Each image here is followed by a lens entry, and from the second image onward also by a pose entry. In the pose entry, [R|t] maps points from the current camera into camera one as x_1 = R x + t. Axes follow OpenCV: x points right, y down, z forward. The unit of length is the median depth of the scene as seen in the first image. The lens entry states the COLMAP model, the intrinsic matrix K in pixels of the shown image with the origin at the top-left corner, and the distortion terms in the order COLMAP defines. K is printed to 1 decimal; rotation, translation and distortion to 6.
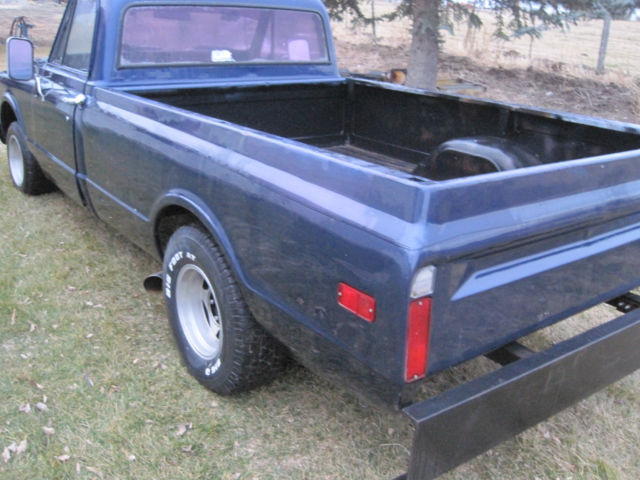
lens RADIAL K [[668.6, 0, 319.9], [0, 668.6, 240.5], [0, 0, 1]] dist [-0.126782, 0.000000]
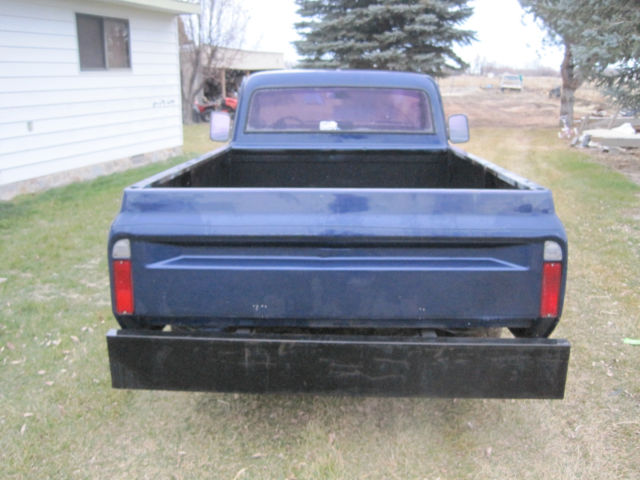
lens RADIAL K [[668.6, 0, 320.9], [0, 668.6, 237.8], [0, 0, 1]] dist [-0.126782, 0.000000]
pose [[0.778613, 0.093671, -0.620474, 0.660892], [-0.173737, 0.982321, -0.069718, 0.026600], [0.602974, 0.162082, 0.781122, 0.017247]]
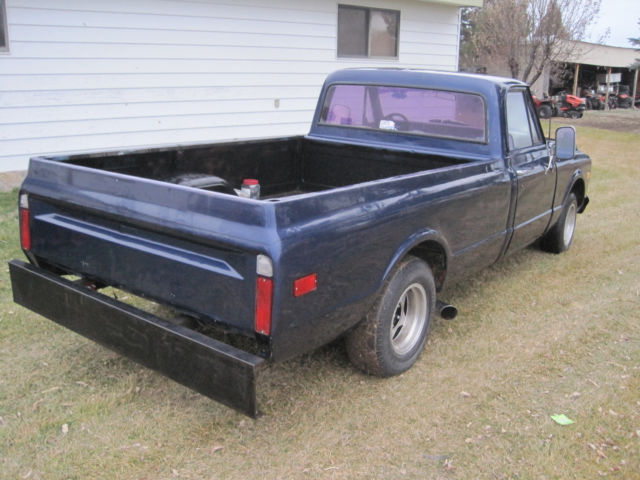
lens RADIAL K [[668.6, 0, 317.8], [0, 668.6, 243.6], [0, 0, 1]] dist [-0.126782, 0.000000]
pose [[0.287493, 0.215394, -0.933249, 1.056960], [-0.343845, 0.932640, 0.109330, -0.159995], [0.893934, 0.289462, 0.342190, 0.507606]]
